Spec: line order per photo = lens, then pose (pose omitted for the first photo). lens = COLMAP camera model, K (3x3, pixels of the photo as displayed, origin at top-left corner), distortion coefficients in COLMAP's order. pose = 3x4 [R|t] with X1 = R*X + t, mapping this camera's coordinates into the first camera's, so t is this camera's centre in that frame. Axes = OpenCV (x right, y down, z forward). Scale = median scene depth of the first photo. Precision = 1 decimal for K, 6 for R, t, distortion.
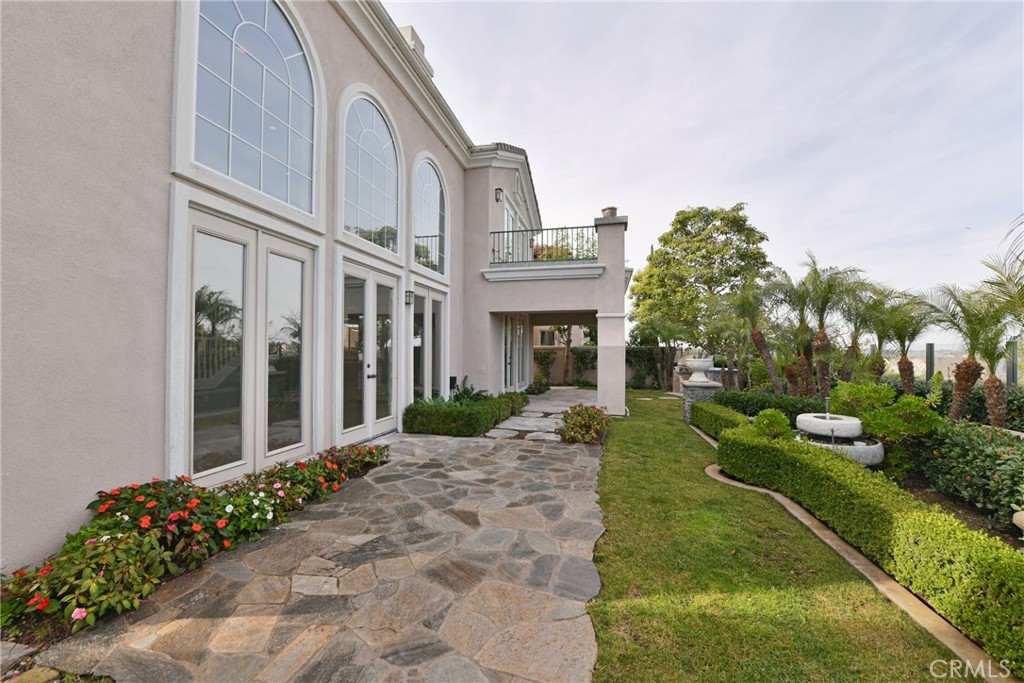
lens RADIAL K [[414.4, 0, 518.5], [0, 414.4, 345.6], [0, 0, 1]] dist [-0.018214, -0.000376]
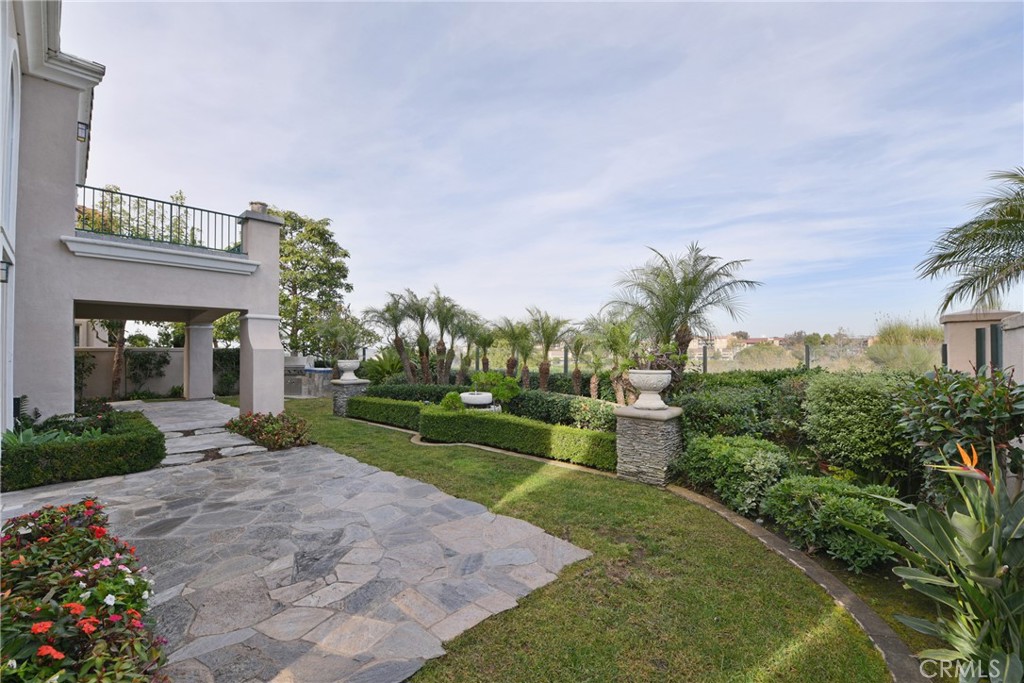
lens RADIAL K [[414.4, 0, 518.5], [0, 414.4, 345.6], [0, 0, 1]] dist [-0.018214, -0.000376]
pose [[0.473802, 0.004899, 0.880618, -0.611493], [-0.005353, 0.999982, -0.002683, -0.013512], [-0.880615, -0.003443, 0.473819, 0.062004]]
